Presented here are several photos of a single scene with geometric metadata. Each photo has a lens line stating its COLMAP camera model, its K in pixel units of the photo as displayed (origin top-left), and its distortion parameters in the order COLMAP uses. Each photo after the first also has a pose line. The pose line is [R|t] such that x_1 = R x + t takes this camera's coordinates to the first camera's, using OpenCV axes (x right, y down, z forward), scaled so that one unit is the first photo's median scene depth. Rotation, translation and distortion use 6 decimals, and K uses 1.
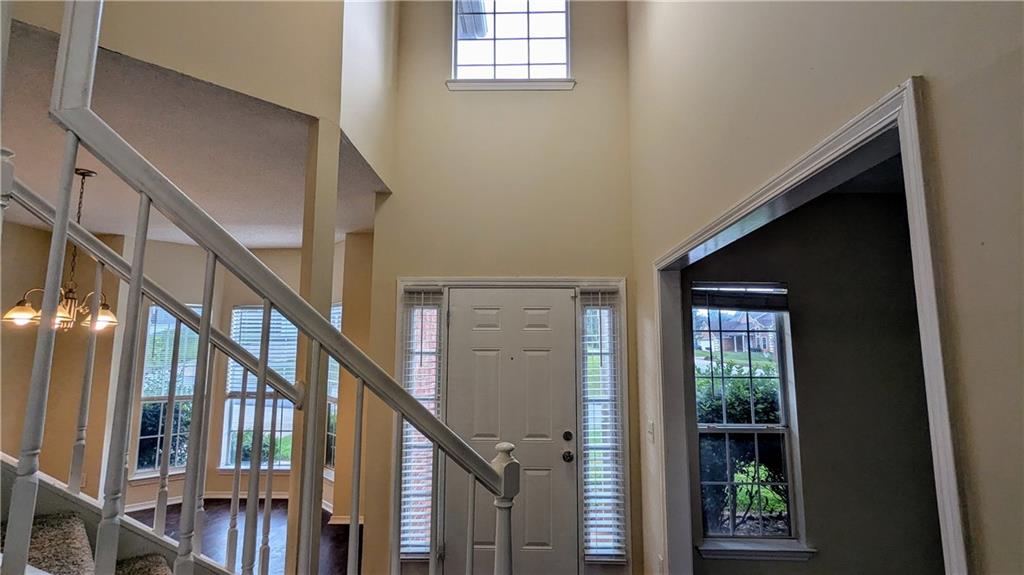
lens RADIAL K [[483.0, 0, 516.5], [0, 483.0, 290.2], [0, 0, 1]] dist [-0.000220, 0.001378]
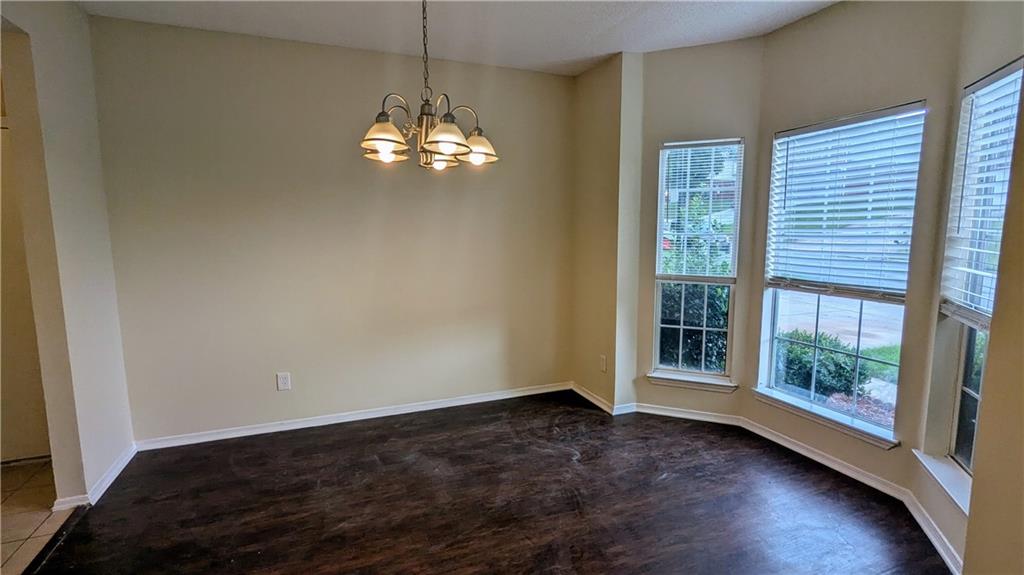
lens RADIAL K [[483.0, 0, 516.5], [0, 483.0, 290.2], [0, 0, 1]] dist [-0.000220, 0.001378]
pose [[0.390243, 0.109599, -0.914165, -0.172240], [0.120289, 0.978310, 0.168639, 0.094140], [0.912820, -0.175775, 0.368595, 0.528057]]
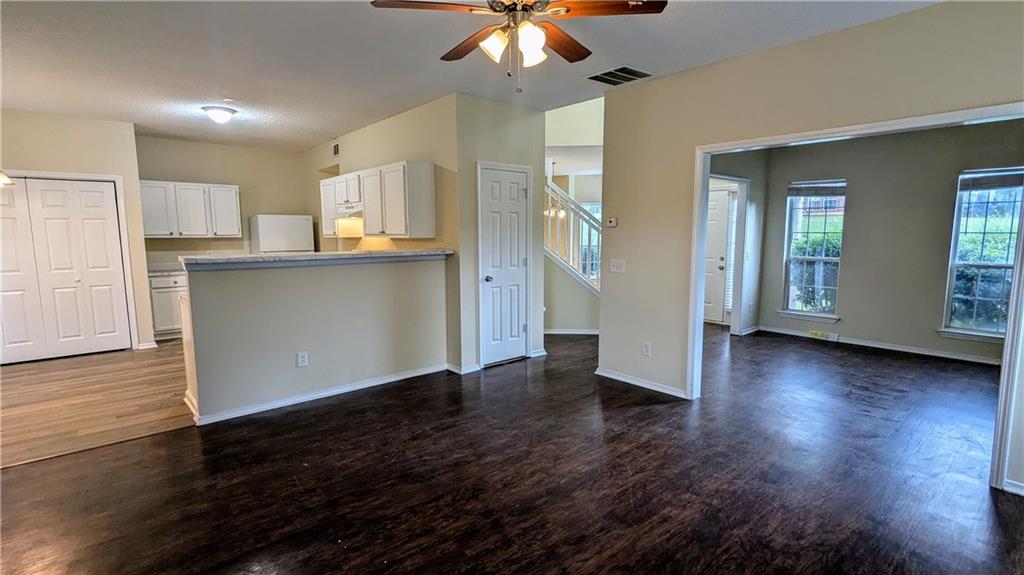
lens RADIAL K [[483.0, 0, 516.5], [0, 483.0, 290.2], [0, 0, 1]] dist [-0.000220, 0.001378]
pose [[0.678650, 0.083583, -0.729690, 0.770522], [0.095418, 0.975050, 0.200432, -0.065604], [0.728237, -0.205649, 0.653742, -0.824922]]
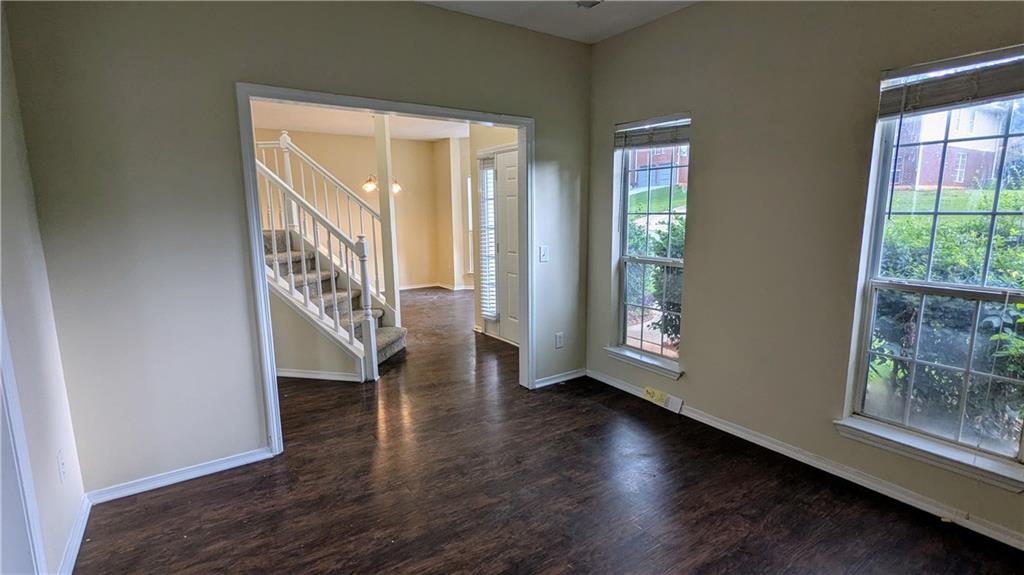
lens RADIAL K [[483.0, 0, 516.5], [0, 483.0, 290.2], [0, 0, 1]] dist [-0.000220, 0.001378]
pose [[0.584832, 0.121826, -0.801954, 0.829704], [0.124083, 0.963585, 0.236869, 0.039775], [0.801607, -0.238038, 0.548419, 0.099612]]
